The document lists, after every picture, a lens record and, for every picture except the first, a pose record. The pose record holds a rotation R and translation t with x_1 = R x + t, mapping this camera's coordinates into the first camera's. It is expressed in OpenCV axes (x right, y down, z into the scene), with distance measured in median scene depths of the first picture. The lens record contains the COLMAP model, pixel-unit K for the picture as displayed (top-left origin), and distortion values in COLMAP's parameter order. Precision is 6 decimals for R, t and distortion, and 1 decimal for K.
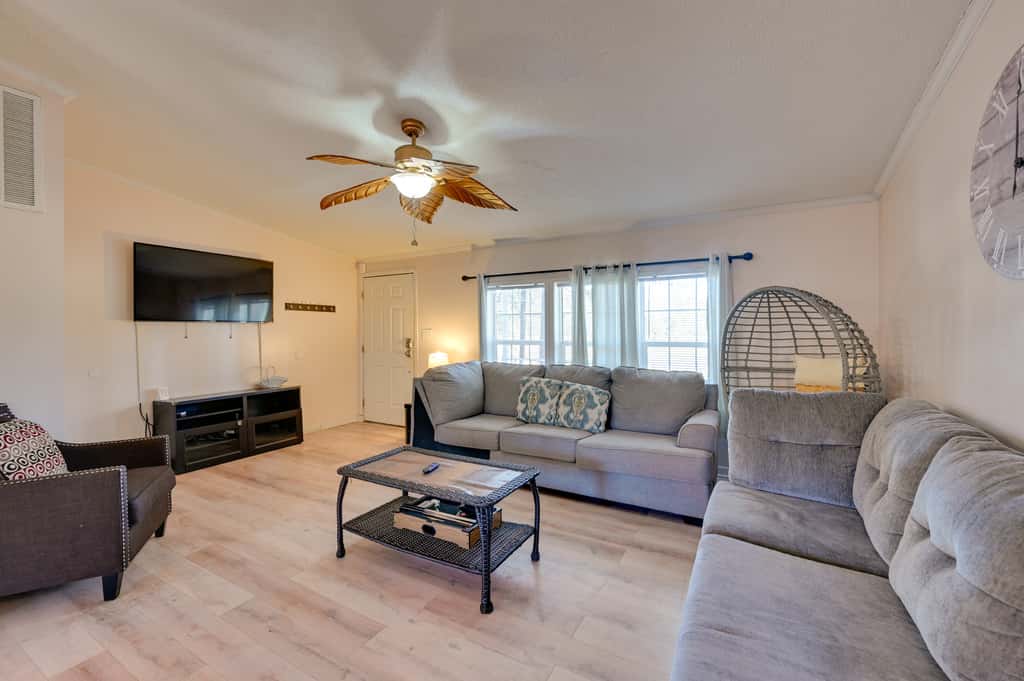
lens RADIAL K [[409.7, 0, 519.5], [0, 409.7, 336.2], [0, 0, 1]] dist [-0.000605, -0.000178]
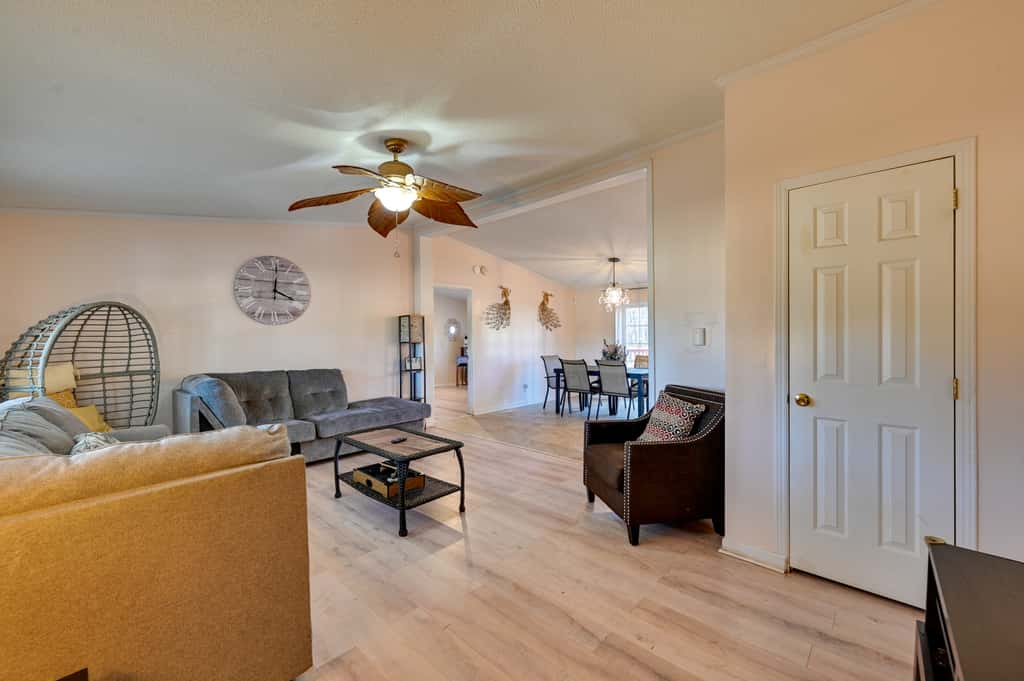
lens RADIAL K [[409.7, 0, 519.5], [0, 409.7, 336.2], [0, 0, 1]] dist [-0.000605, -0.000178]
pose [[-0.971792, 0.004469, 0.235796, -0.814805], [0.006409, 0.999952, 0.007464, -0.024399], [-0.235751, 0.008765, -0.971774, 1.954232]]
